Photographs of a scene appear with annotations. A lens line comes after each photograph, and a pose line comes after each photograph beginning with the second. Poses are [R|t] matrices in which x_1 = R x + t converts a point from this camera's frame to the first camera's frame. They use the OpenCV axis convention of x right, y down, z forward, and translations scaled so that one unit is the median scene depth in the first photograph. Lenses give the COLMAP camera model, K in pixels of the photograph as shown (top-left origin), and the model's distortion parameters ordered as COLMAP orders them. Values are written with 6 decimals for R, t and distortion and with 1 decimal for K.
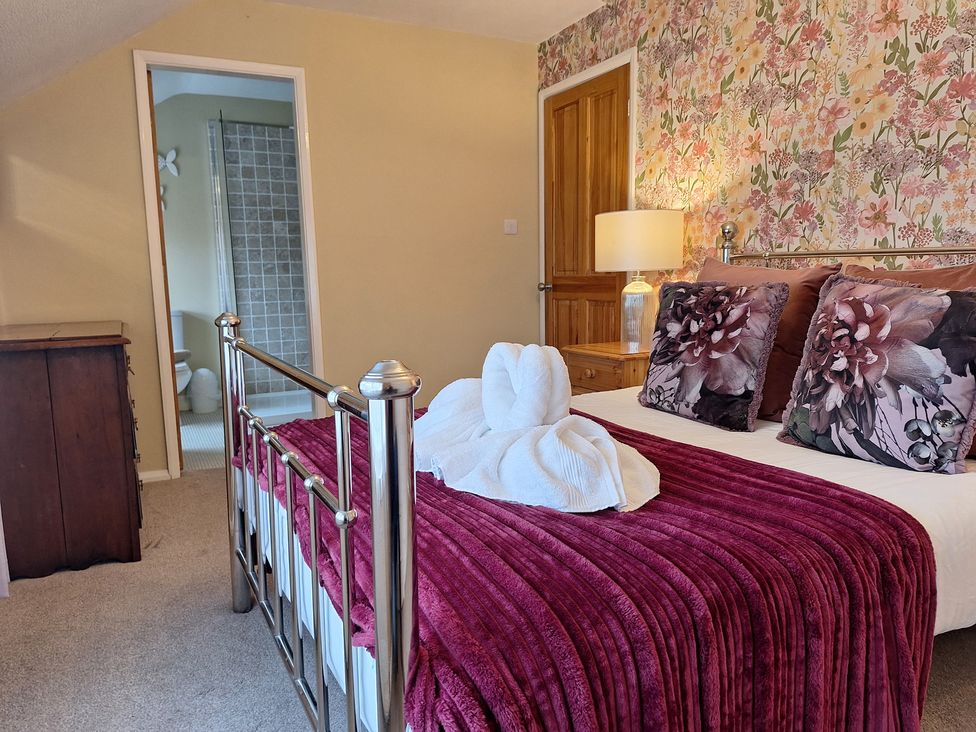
lens RADIAL K [[688.4, 0, 489.2], [0, 688.4, 359.4], [0, 0, 1]] dist [0.082724, -0.097786]
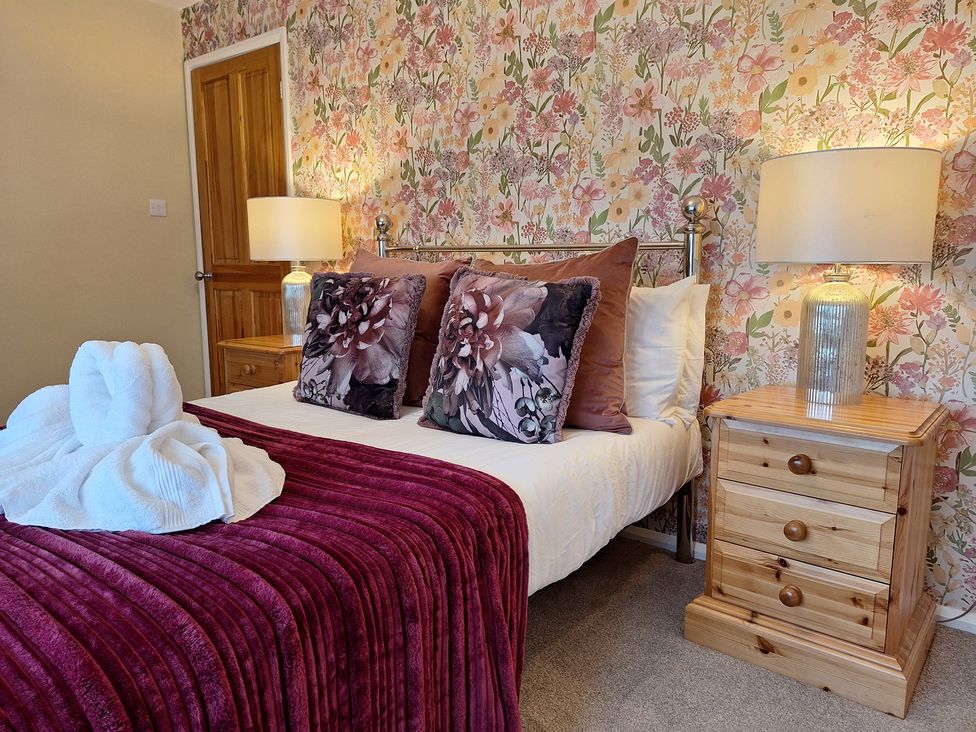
lens RADIAL K [[688.4, 0, 483.8], [0, 688.4, 358.0], [0, 0, 1]] dist [0.082724, -0.097786]
pose [[0.913760, -0.043580, 0.403910, 0.078956], [0.039337, 0.999049, 0.018800, -0.000568], [-0.404345, -0.001290, 0.914606, 0.015156]]
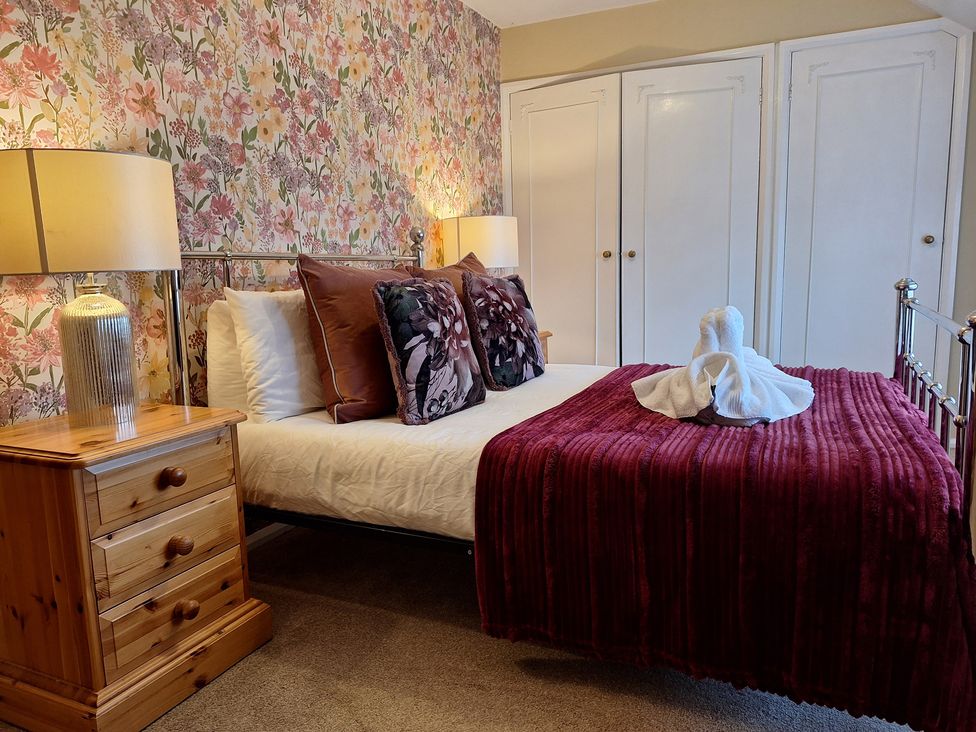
lens RADIAL K [[688.4, 0, 495.0], [0, 688.4, 357.4], [0, 0, 1]] dist [0.082724, -0.097786]
pose [[-0.603280, -0.073246, 0.794159, -0.546203], [0.134960, 0.972037, 0.192173, -0.180049], [-0.786027, 0.223114, -0.576526, 1.530459]]
